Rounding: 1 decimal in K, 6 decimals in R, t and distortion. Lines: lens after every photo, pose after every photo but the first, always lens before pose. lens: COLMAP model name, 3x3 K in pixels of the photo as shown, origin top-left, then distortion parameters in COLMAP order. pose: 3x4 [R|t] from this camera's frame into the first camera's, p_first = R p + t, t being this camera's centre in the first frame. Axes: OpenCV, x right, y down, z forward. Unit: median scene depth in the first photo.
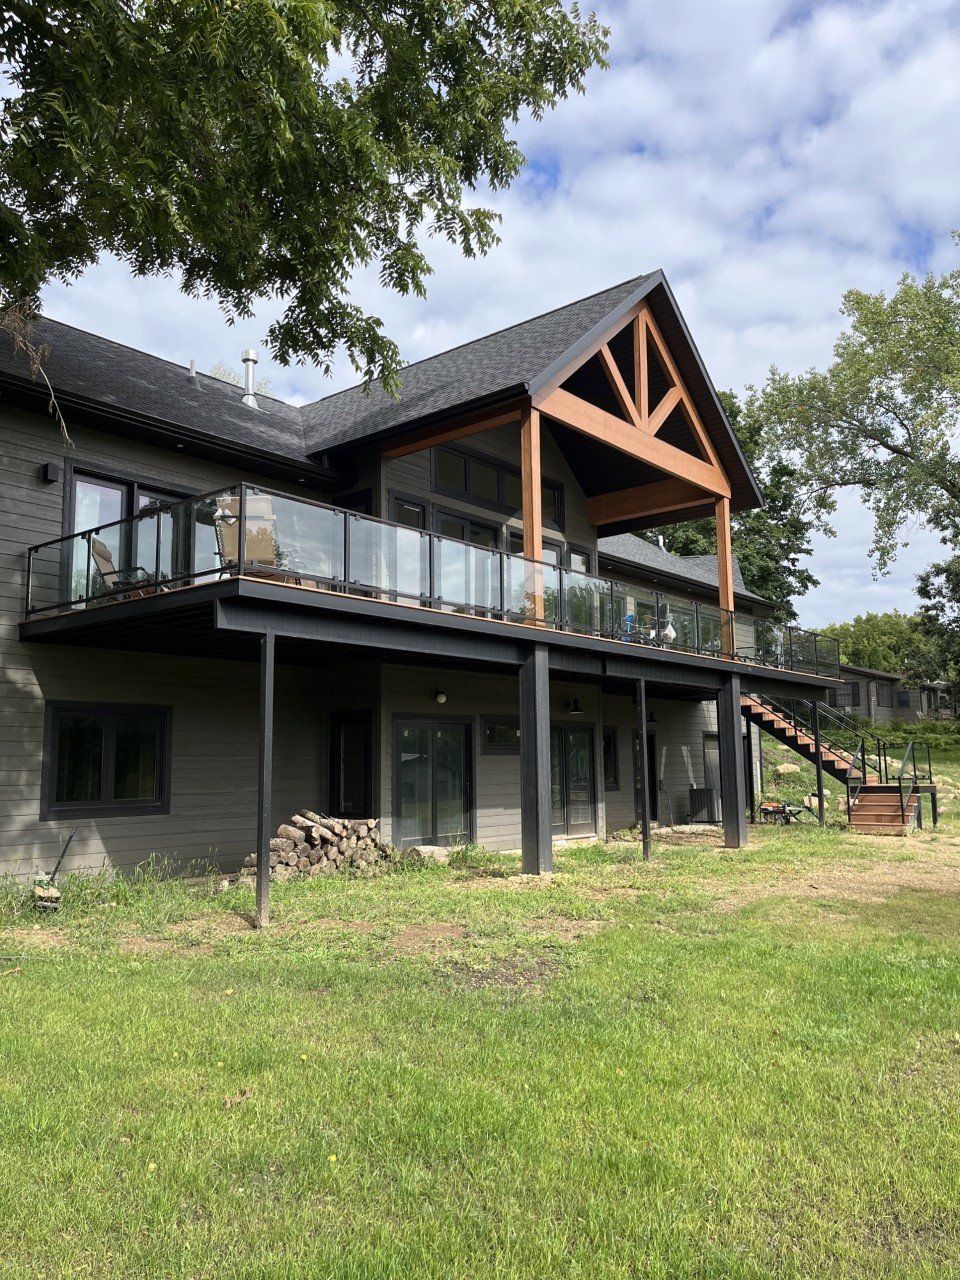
lens RADIAL K [[952.3, 0, 486.7], [0, 952.3, 642.6], [0, 0, 1]] dist [0.081590, -0.093173]
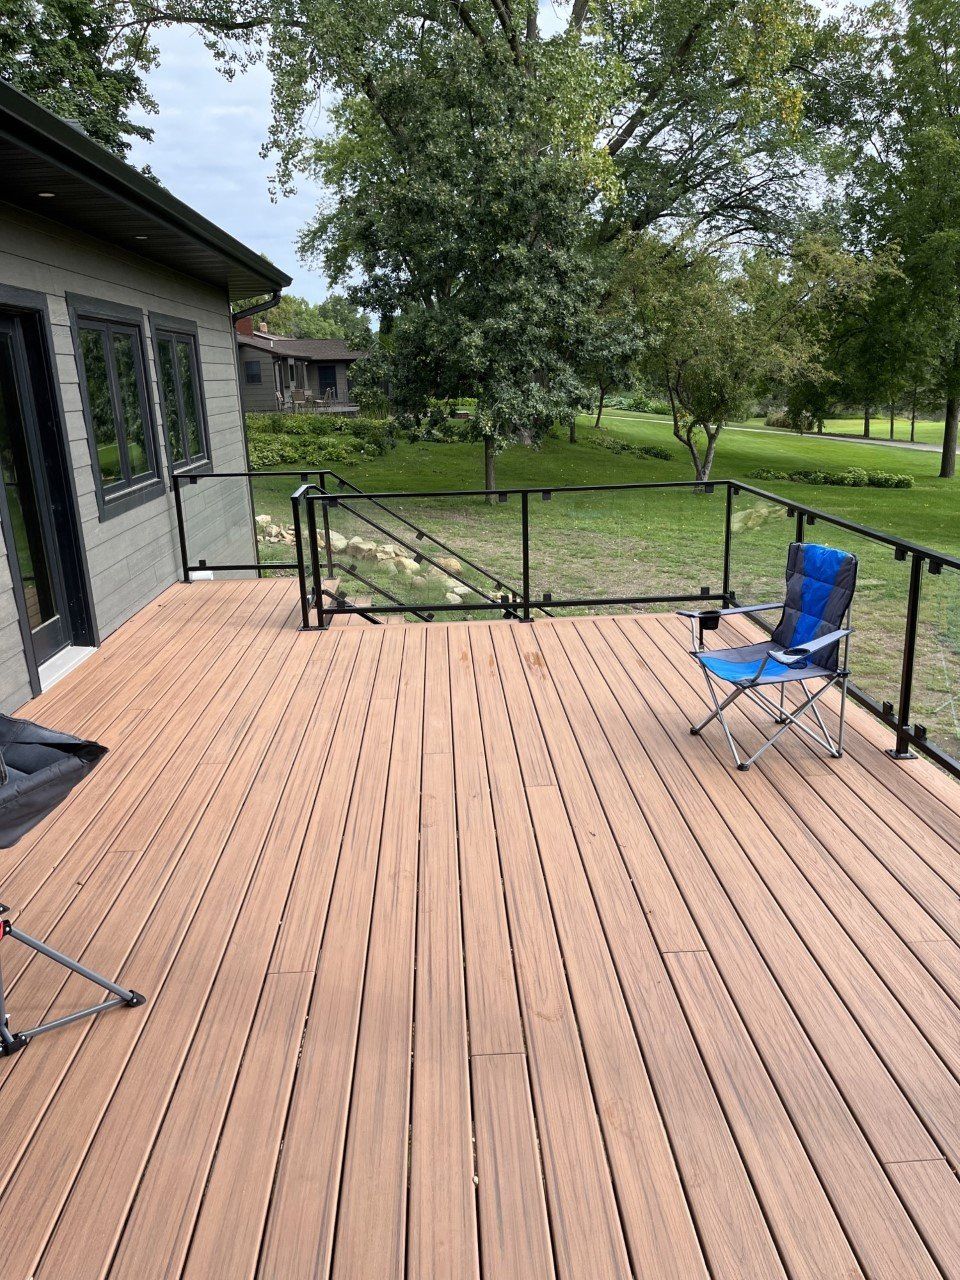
lens RADIAL K [[952.3, 0, 486.7], [0, 952.3, 642.6], [0, 0, 1]] dist [0.081590, -0.093173]
pose [[0.736905, -0.199902, 0.645763, 0.039829], [-0.056248, 0.933831, 0.353263, -0.022284], [-0.673652, -0.296644, 0.676902, 0.326769]]
